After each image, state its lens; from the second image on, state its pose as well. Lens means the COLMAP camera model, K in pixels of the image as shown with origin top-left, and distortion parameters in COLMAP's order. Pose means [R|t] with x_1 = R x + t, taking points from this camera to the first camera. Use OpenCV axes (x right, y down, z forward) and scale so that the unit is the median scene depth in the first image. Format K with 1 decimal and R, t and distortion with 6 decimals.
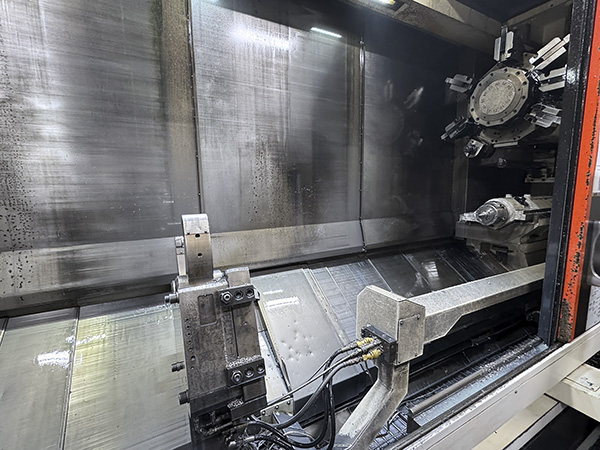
lens RADIAL K [[278.4, 0, 296.1], [0, 278.4, 225.9], [0, 0, 1]] dist [0.000781, -0.000266]
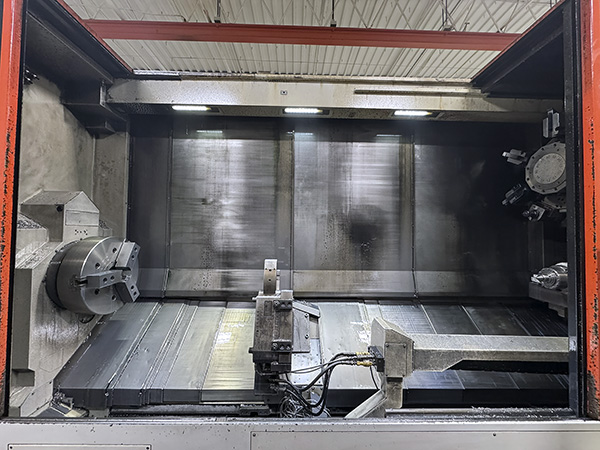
lens RADIAL K [[242.9, 0, 302.5], [0, 242.9, 226.5], [0, 0, 1]] dist [0.002039, 0.001018]
pose [[0.887616, 0.016387, -0.460292, 0.399246], [-0.087809, 0.987058, -0.134188, -0.037917], [0.452136, 0.159526, 0.877568, -0.288927]]
